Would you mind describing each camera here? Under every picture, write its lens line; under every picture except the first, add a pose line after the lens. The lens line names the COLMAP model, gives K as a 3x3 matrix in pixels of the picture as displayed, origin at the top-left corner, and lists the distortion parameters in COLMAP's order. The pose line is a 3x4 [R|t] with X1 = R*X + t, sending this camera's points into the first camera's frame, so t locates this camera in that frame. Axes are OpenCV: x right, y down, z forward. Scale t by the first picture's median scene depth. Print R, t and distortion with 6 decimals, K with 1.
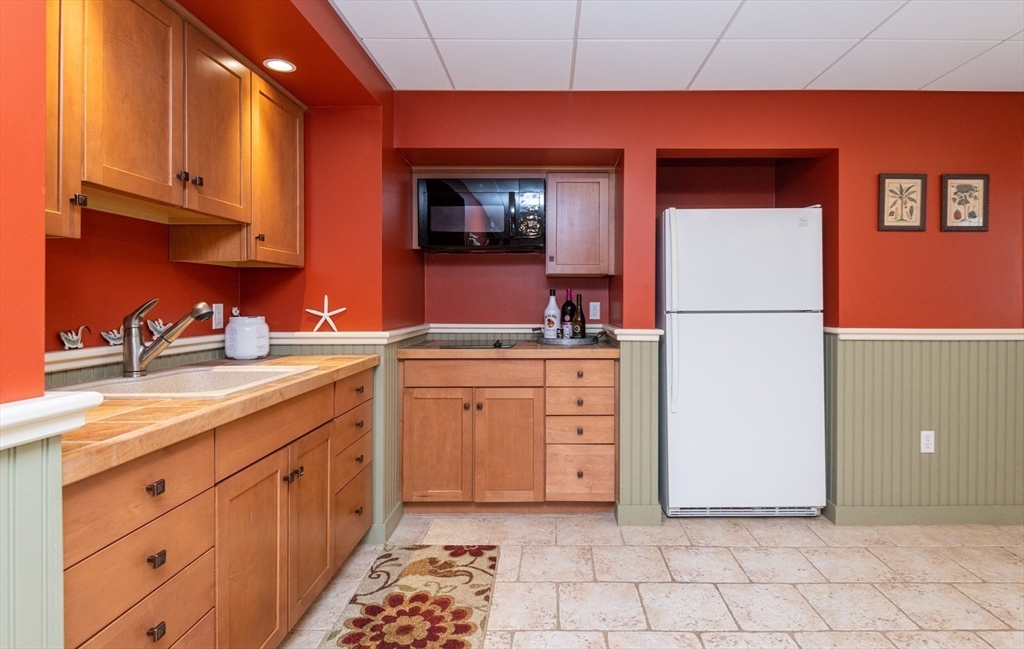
lens RADIAL K [[532.5, 0, 545.4], [0, 532.5, 297.7], [0, 0, 1]] dist [-0.000468, -0.000097]
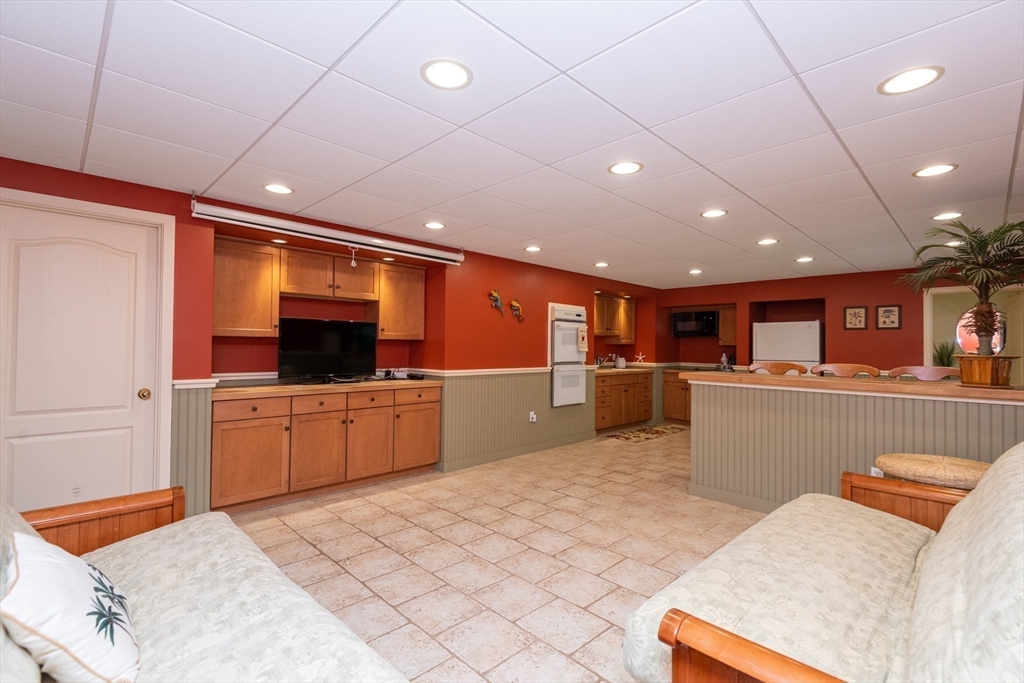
lens RADIAL K [[473.6, 0, 512.5], [0, 473.6, 339.6], [0, 0, 1]] dist [0.001574, 0.000109]
pose [[0.701715, -0.001126, -0.712457, 1.115944], [-0.009313, 0.999899, -0.010753, -0.042291], [0.712397, 0.014180, 0.701633, -1.645751]]
